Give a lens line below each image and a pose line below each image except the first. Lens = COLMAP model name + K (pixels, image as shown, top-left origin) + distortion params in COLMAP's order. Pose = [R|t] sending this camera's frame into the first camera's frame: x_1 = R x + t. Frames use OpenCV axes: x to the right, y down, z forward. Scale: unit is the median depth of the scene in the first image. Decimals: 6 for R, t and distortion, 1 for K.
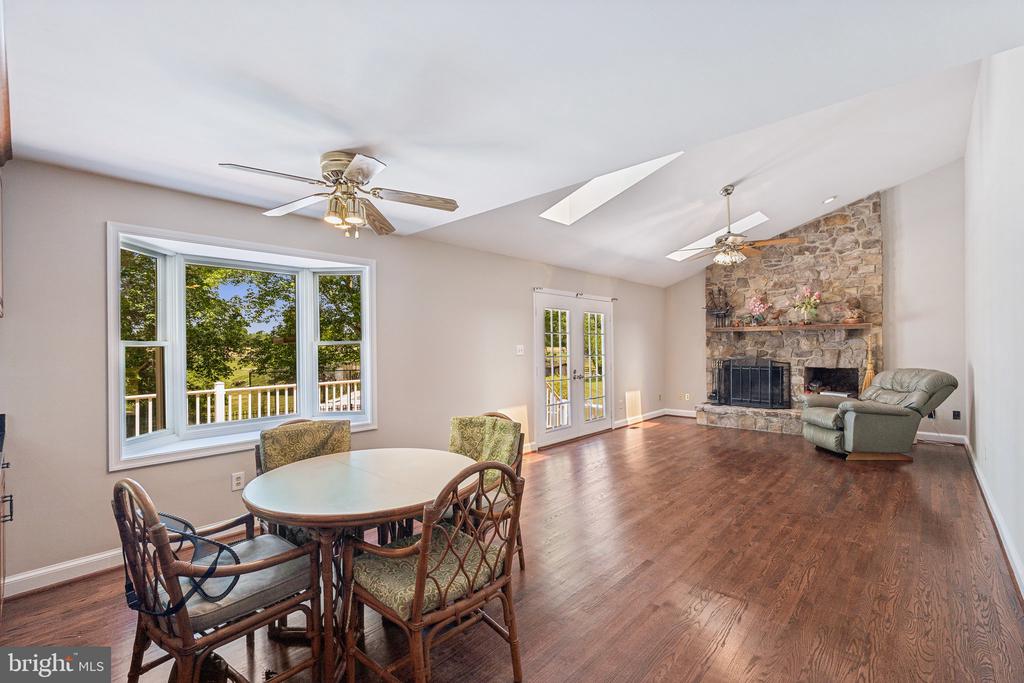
lens RADIAL K [[460.7, 0, 506.0], [0, 460.7, 341.3], [0, 0, 1]] dist [-0.004044, 0.000830]
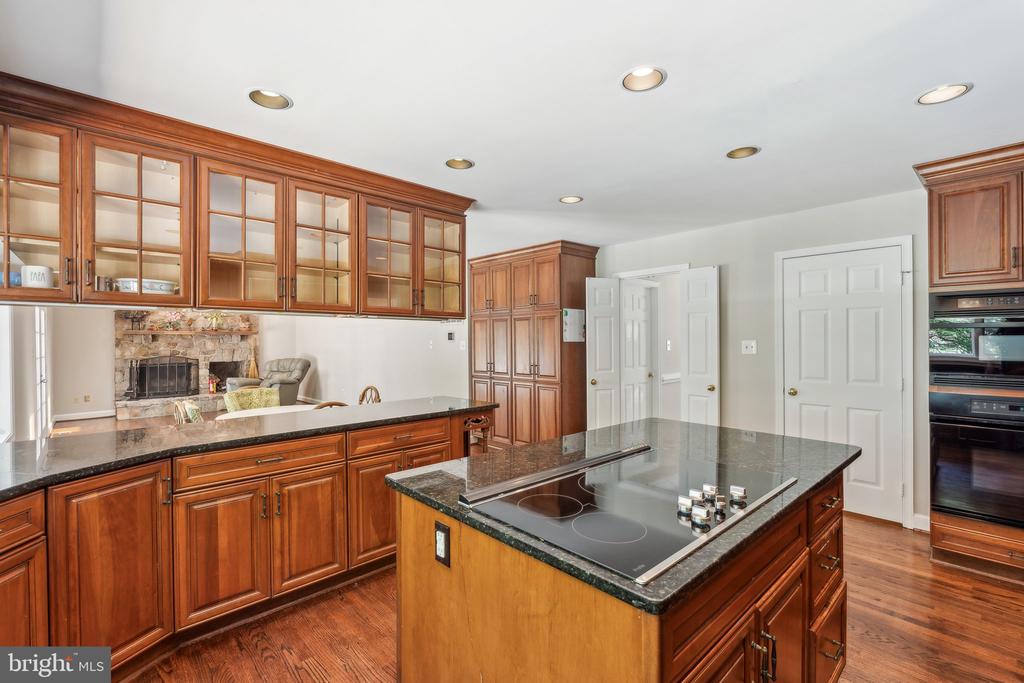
lens RADIAL K [[460.7, 0, 512.8], [0, 460.7, 342.4], [0, 0, 1]] dist [-0.004044, 0.000830]
pose [[0.090312, 0.003463, 0.995908, -0.597905], [0.000726, 0.999993, -0.003543, 0.004187], [-0.995913, 0.001043, 0.090309, -0.007354]]
